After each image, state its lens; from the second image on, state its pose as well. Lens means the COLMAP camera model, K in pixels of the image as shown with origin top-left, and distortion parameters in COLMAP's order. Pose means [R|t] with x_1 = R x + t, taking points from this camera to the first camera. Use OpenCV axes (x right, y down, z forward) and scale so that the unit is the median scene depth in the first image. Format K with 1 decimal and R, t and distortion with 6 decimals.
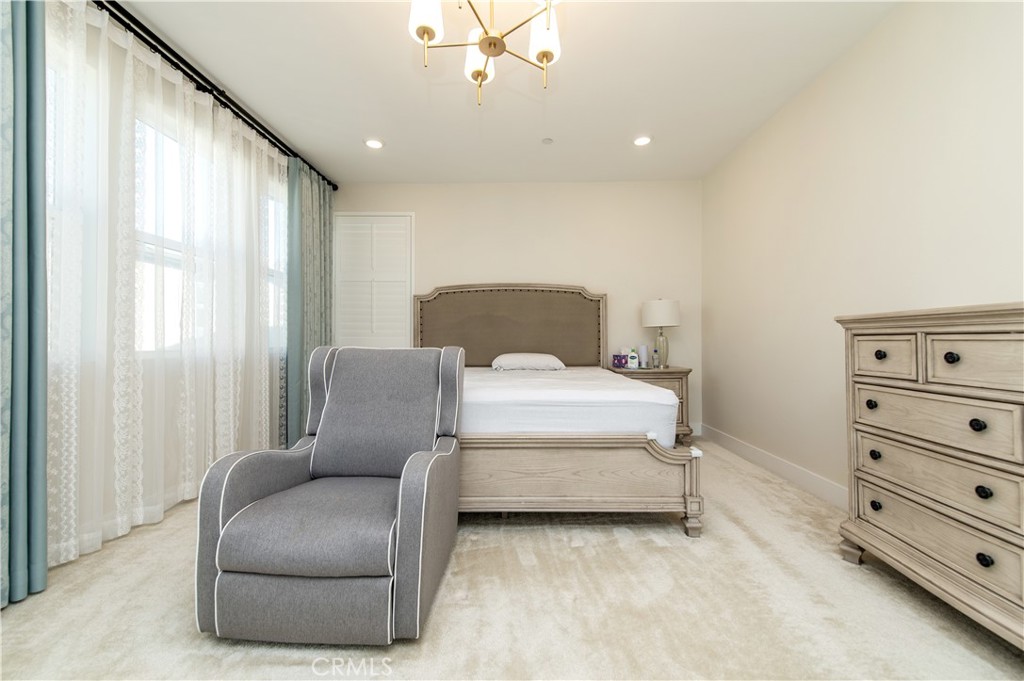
lens RADIAL K [[399.8, 0, 515.1], [0, 399.8, 334.9], [0, 0, 1]] dist [0.015961, -0.004567]
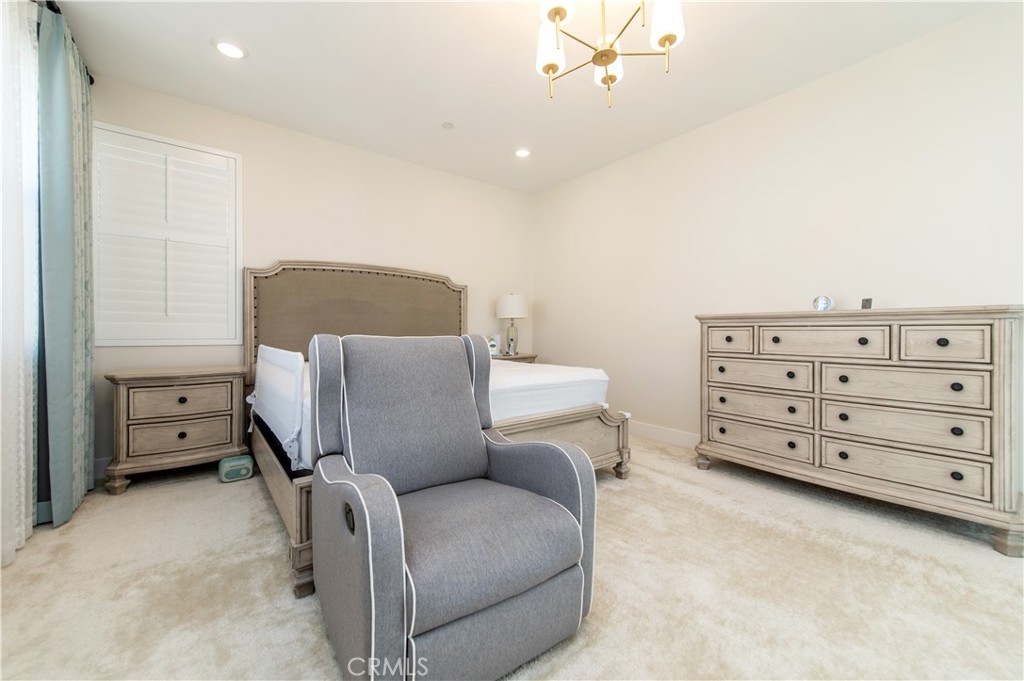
lens RADIAL K [[399.8, 0, 516.4], [0, 399.8, 331.8], [0, 0, 1]] dist [0.015961, -0.004567]
pose [[0.784424, 0.003435, 0.620216, -0.669122], [-0.012929, 0.999858, 0.010815, 0.011313], [-0.620091, -0.016502, 0.784357, 0.205257]]
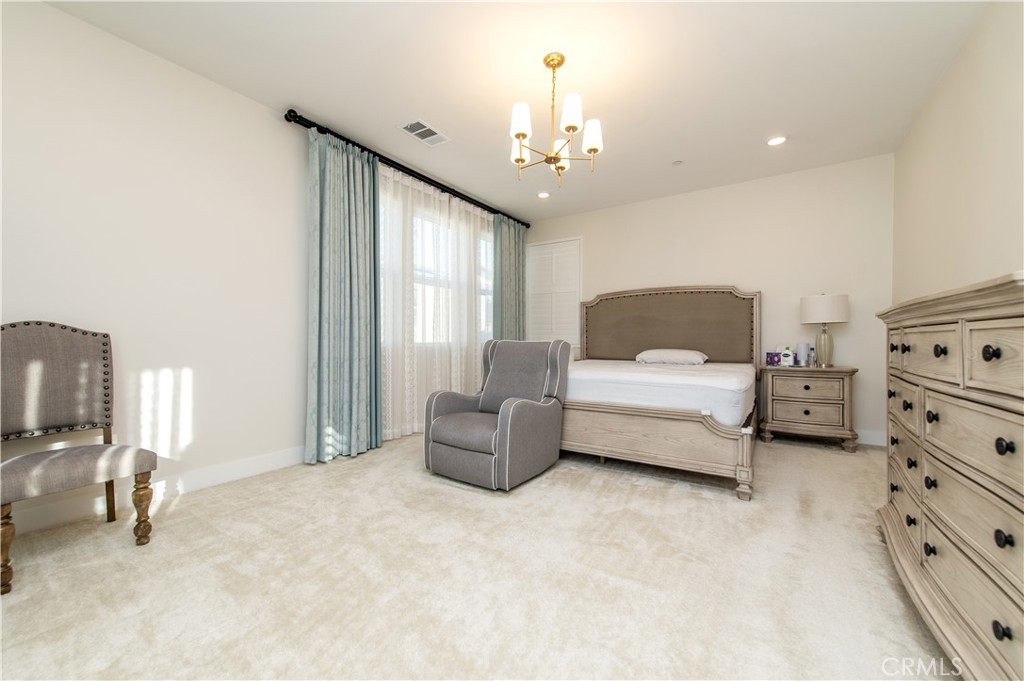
lens RADIAL K [[399.8, 0, 518.0], [0, 399.8, 342.0], [0, 0, 1]] dist [0.015961, -0.004567]
pose [[0.847839, 0.005657, -0.530223, 0.520784], [0.003462, 0.999863, 0.016203, 0.010779], [0.530242, -0.015573, 0.847703, -0.371938]]
